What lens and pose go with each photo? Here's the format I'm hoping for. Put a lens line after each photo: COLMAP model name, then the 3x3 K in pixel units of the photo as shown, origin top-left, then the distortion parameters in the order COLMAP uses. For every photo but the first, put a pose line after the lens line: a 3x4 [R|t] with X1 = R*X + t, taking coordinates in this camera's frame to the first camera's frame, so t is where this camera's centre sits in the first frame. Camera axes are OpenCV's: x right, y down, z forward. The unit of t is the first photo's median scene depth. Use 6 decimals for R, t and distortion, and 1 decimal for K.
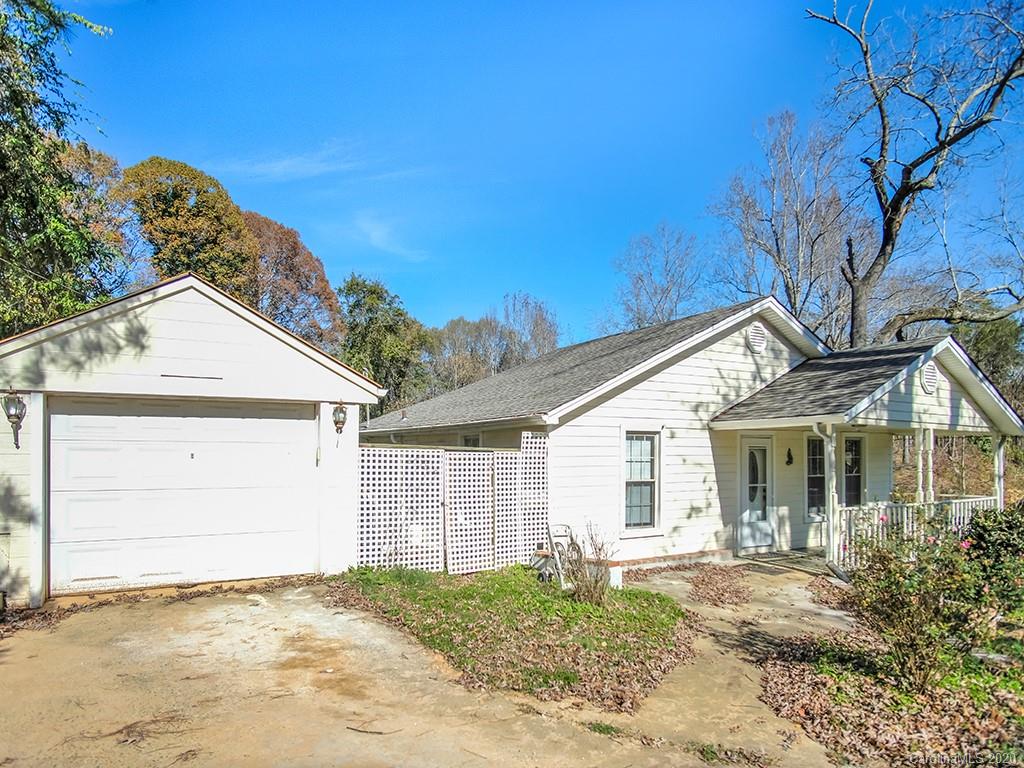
lens RADIAL K [[645.8, 0, 505.3], [0, 645.8, 438.8], [0, 0, 1]] dist [-0.033512, -0.000943]
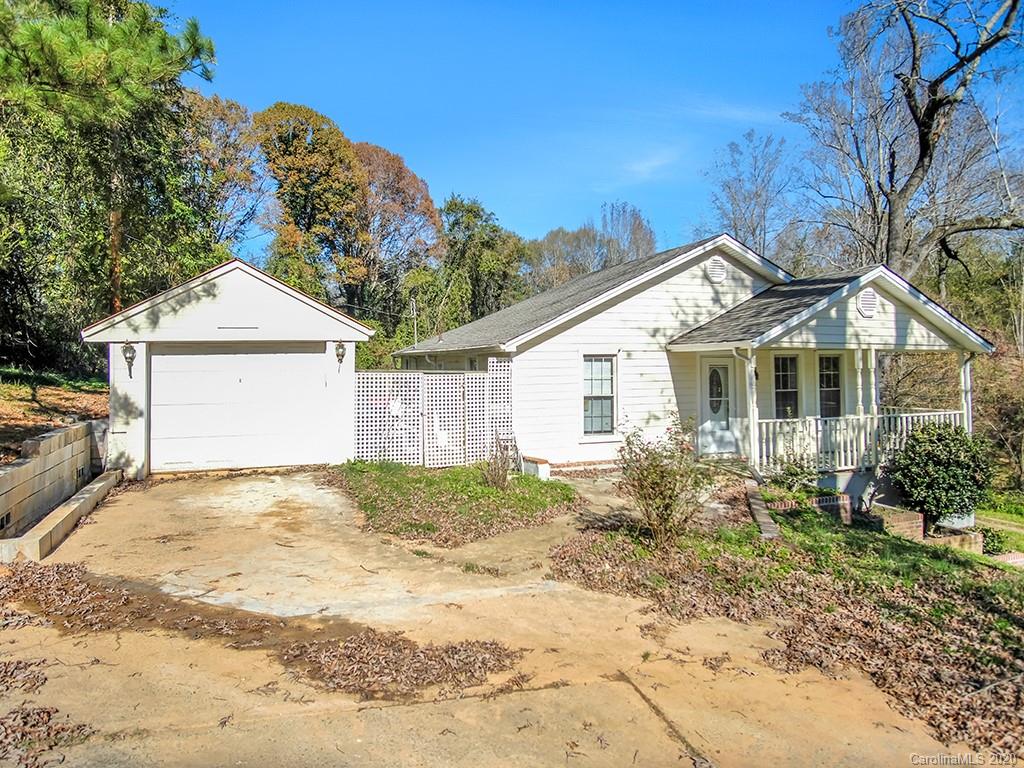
lens RADIAL K [[648.9, 0, 490.4], [0, 648.9, 331.6], [0, 0, 1]] dist [-0.025692, 0.004191]
pose [[0.979825, -0.017930, -0.199050, 0.267329], [0.013512, 0.999632, -0.023530, -0.030468], [0.199399, 0.020366, 0.979707, -0.242104]]
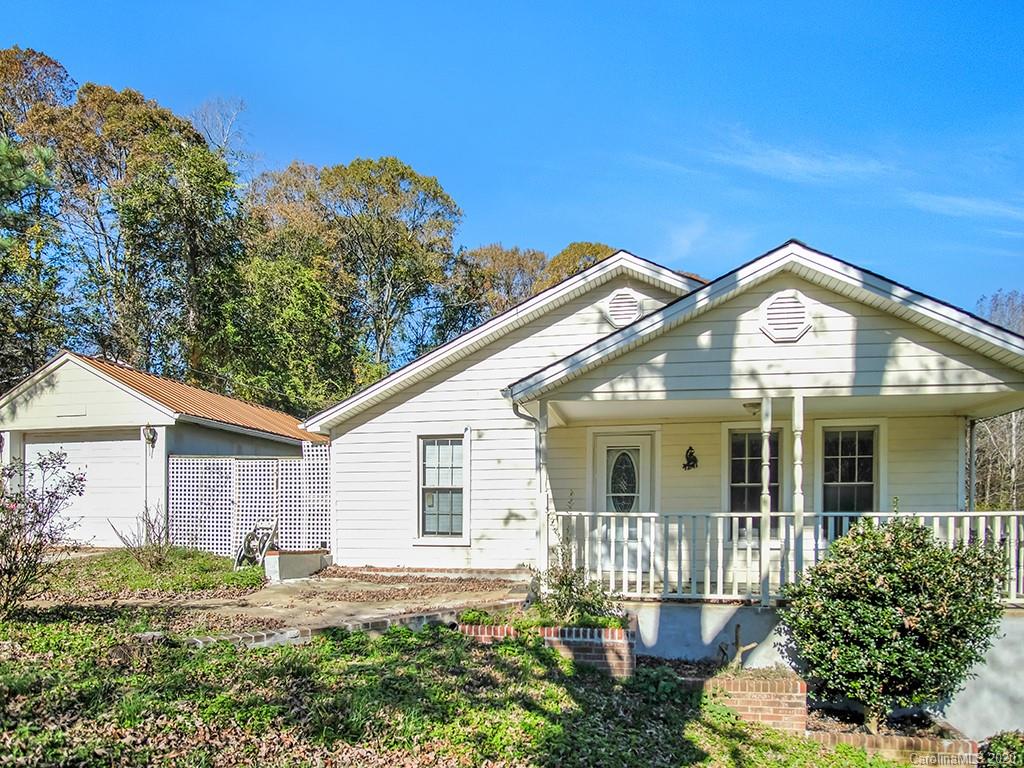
lens RADIAL K [[650.8, 0, 490.9], [0, 650.8, 506.3], [0, 0, 1]] dist [0.000940, -0.000816]
pose [[0.747472, -0.004186, -0.664281, 0.949881], [0.014123, 0.999854, 0.009592, 0.089493], [0.664144, -0.016551, 0.747422, 0.345095]]
